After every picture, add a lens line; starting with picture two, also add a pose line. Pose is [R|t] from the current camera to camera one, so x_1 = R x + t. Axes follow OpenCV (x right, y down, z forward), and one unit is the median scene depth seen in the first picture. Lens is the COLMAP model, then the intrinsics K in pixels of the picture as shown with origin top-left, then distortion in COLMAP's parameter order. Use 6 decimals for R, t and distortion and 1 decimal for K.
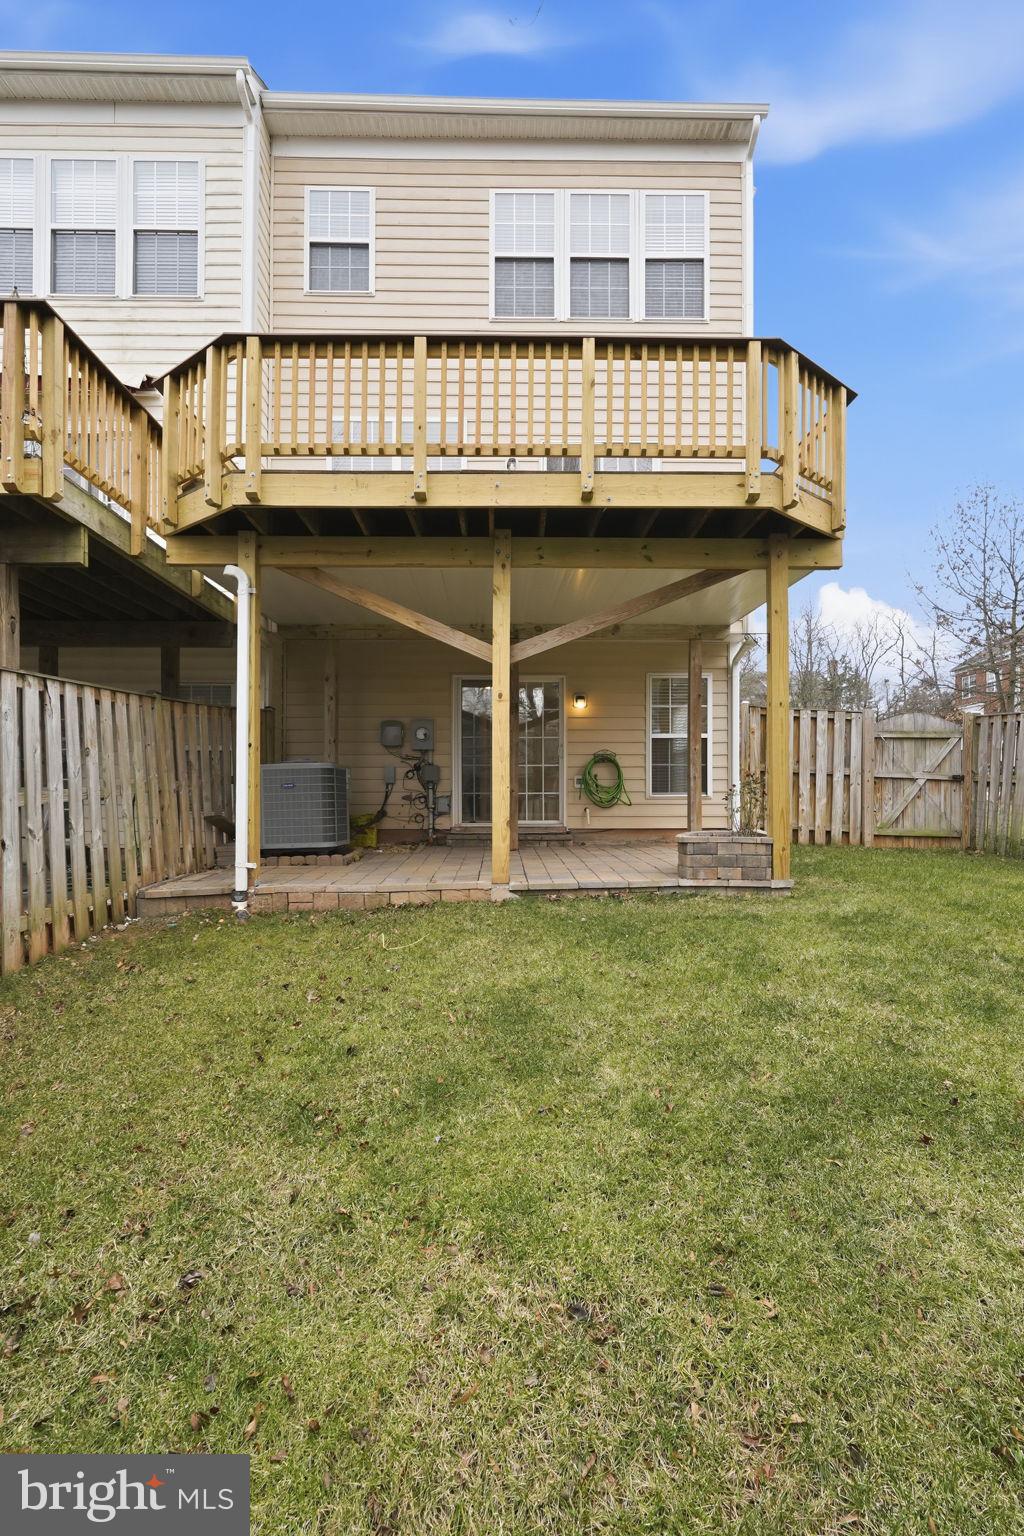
lens RADIAL K [[692.7, 0, 524.2], [0, 692.7, 767.5], [0, 0, 1]] dist [-0.013919, 0.008174]
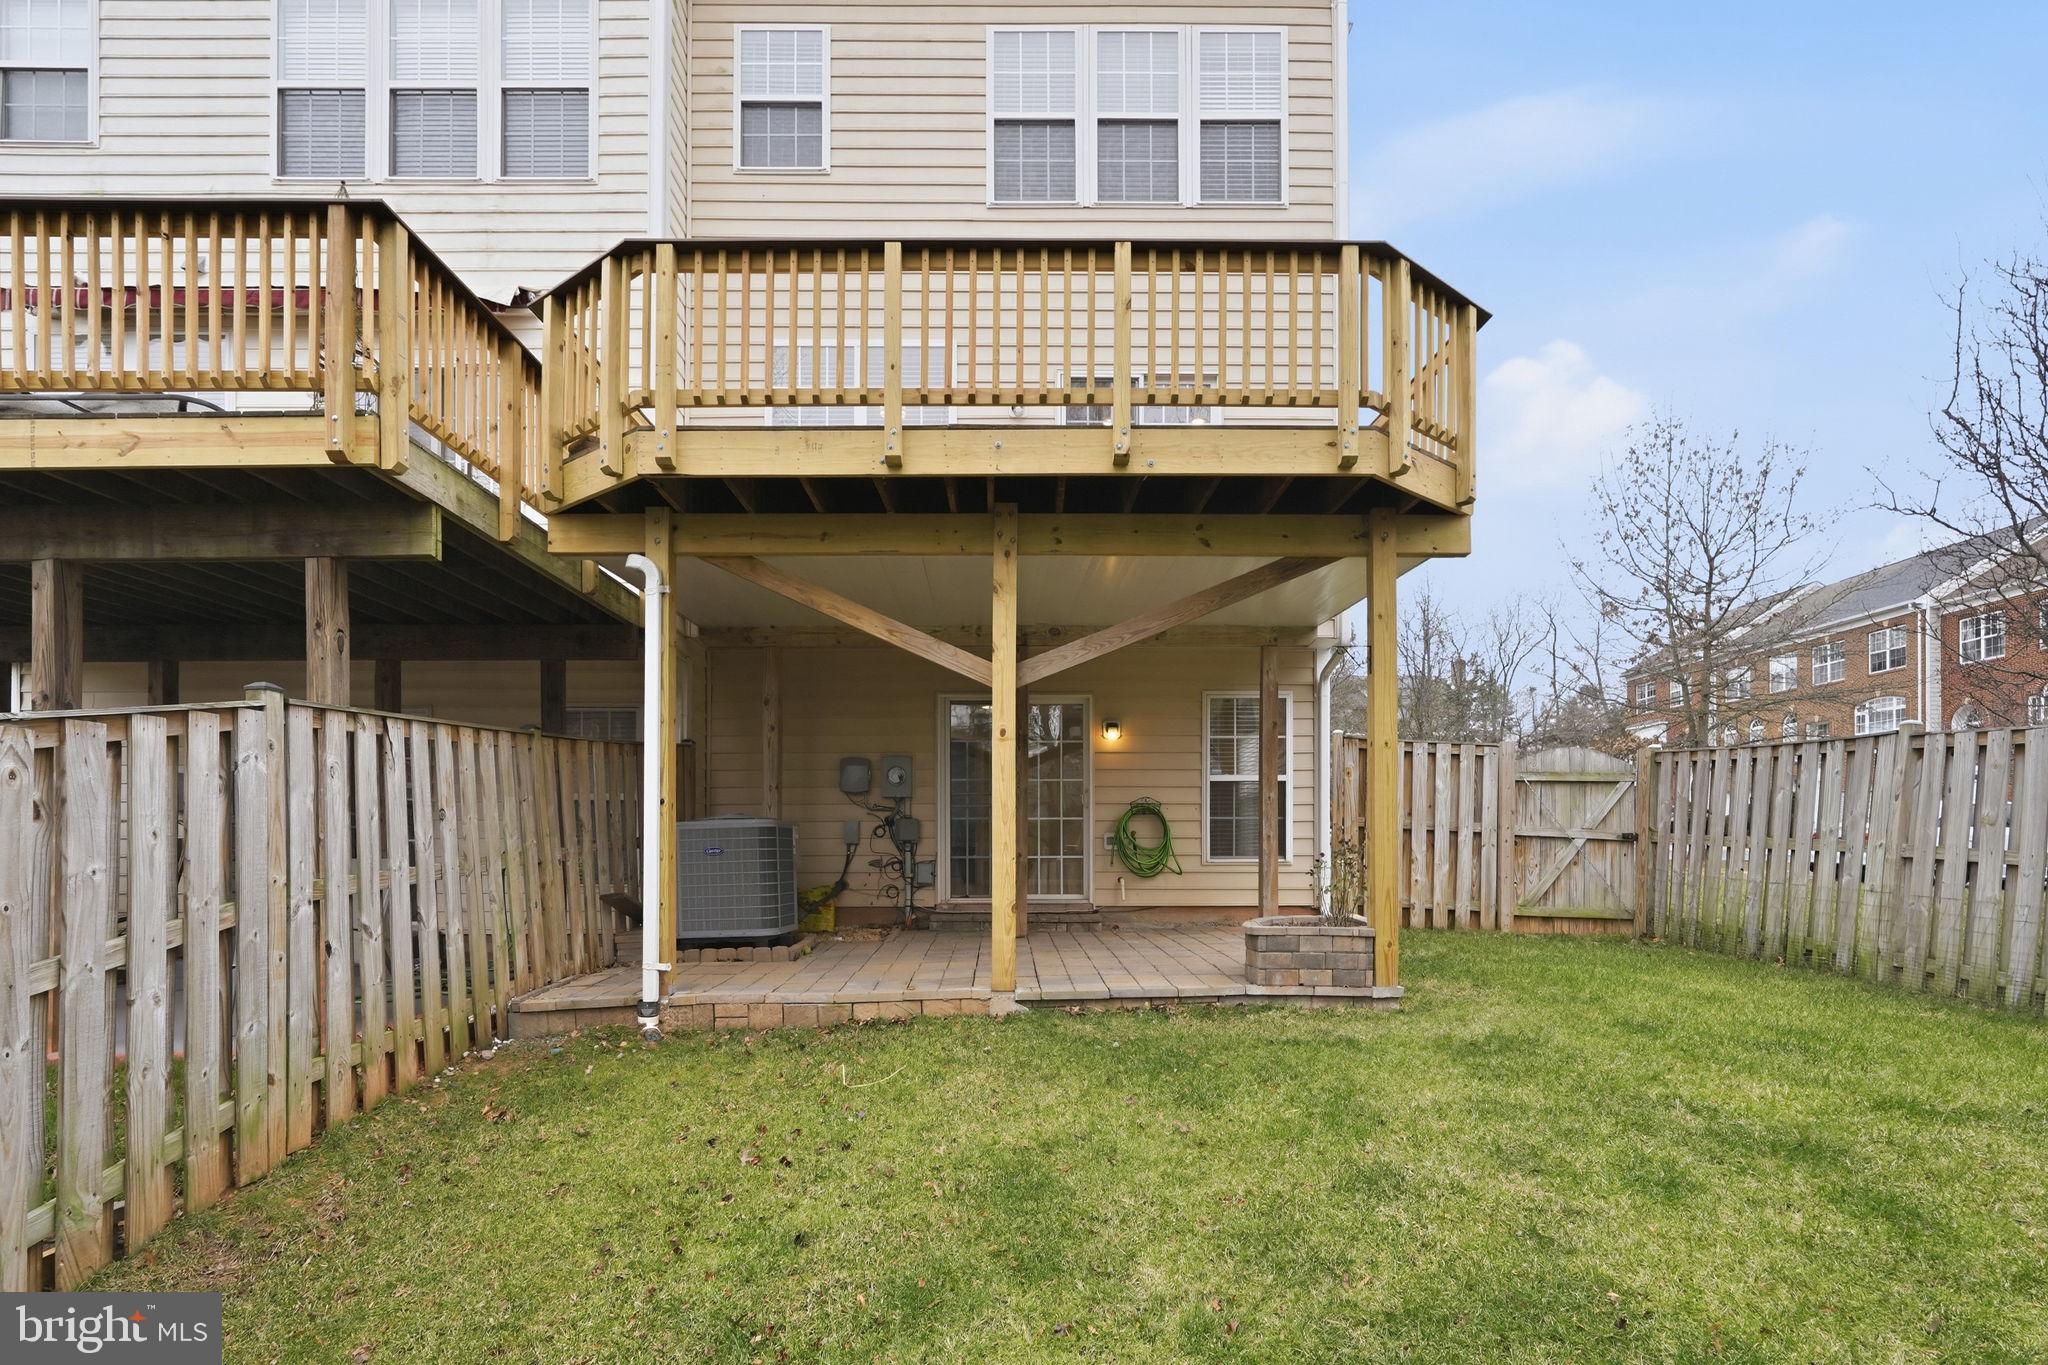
lens RADIAL K [[960.1, 0, 1033.2], [0, 960.1, 675.2], [0, 0, 1]] dist [-0.015672, 0.010917]
pose [[0.999984, -0.000851, -0.005626, 0.003685], [0.000852, 1.000000, 0.000206, -0.165408], [0.005626, -0.000211, 0.999984, -0.015578]]
